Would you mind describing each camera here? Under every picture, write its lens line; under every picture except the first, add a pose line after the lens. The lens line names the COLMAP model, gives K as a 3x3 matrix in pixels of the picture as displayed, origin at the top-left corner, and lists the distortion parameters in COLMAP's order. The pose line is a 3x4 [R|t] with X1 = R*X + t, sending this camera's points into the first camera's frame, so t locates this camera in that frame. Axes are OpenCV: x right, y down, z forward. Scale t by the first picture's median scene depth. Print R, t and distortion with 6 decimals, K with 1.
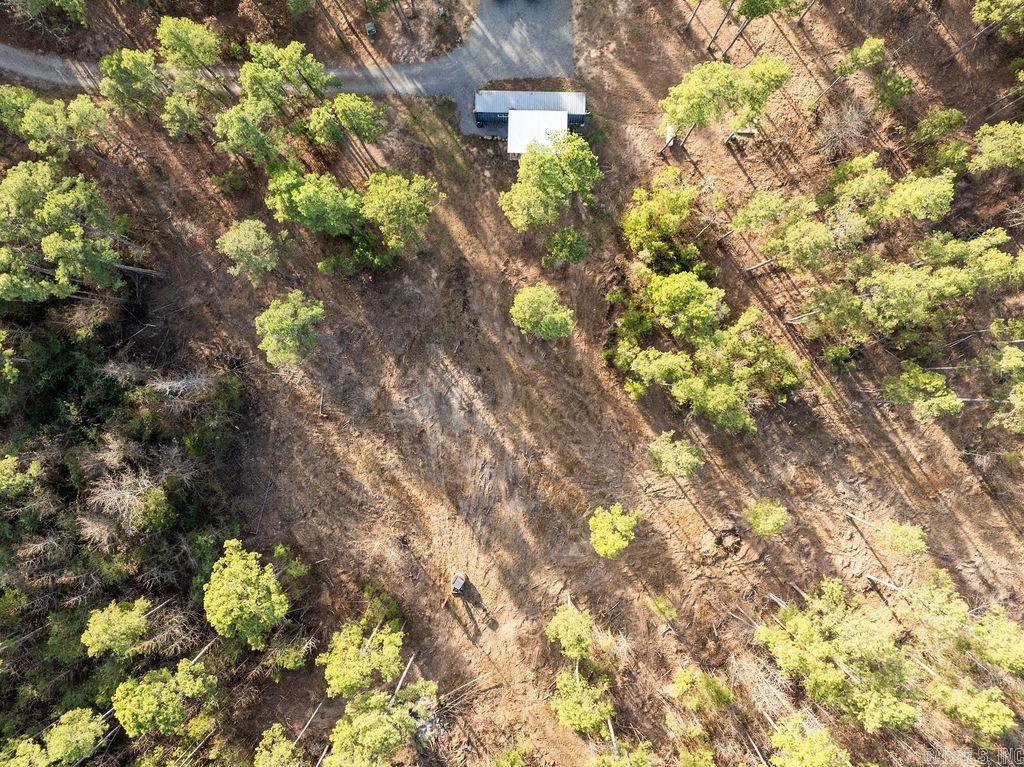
lens RADIAL K [[710.6, 0, 509.6], [0, 710.6, 384.5], [0, 0, 1]] dist [-0.002390, 0.007854]
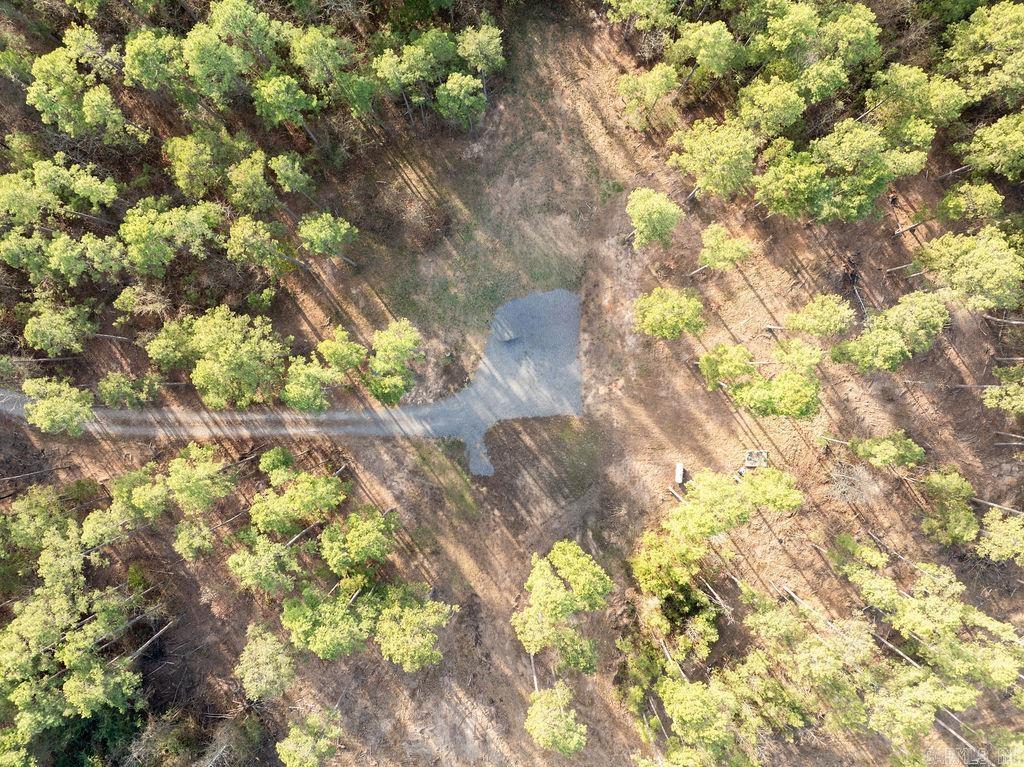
lens RADIAL K [[710.6, 0, 510.6], [0, 710.6, 384.3], [0, 0, 1]] dist [-0.002390, 0.007854]
pose [[0.999878, -0.015419, -0.002681, -0.007000], [0.015547, 0.998238, 0.057260, -0.533451], [0.001794, -0.057294, 0.998356, 0.007893]]
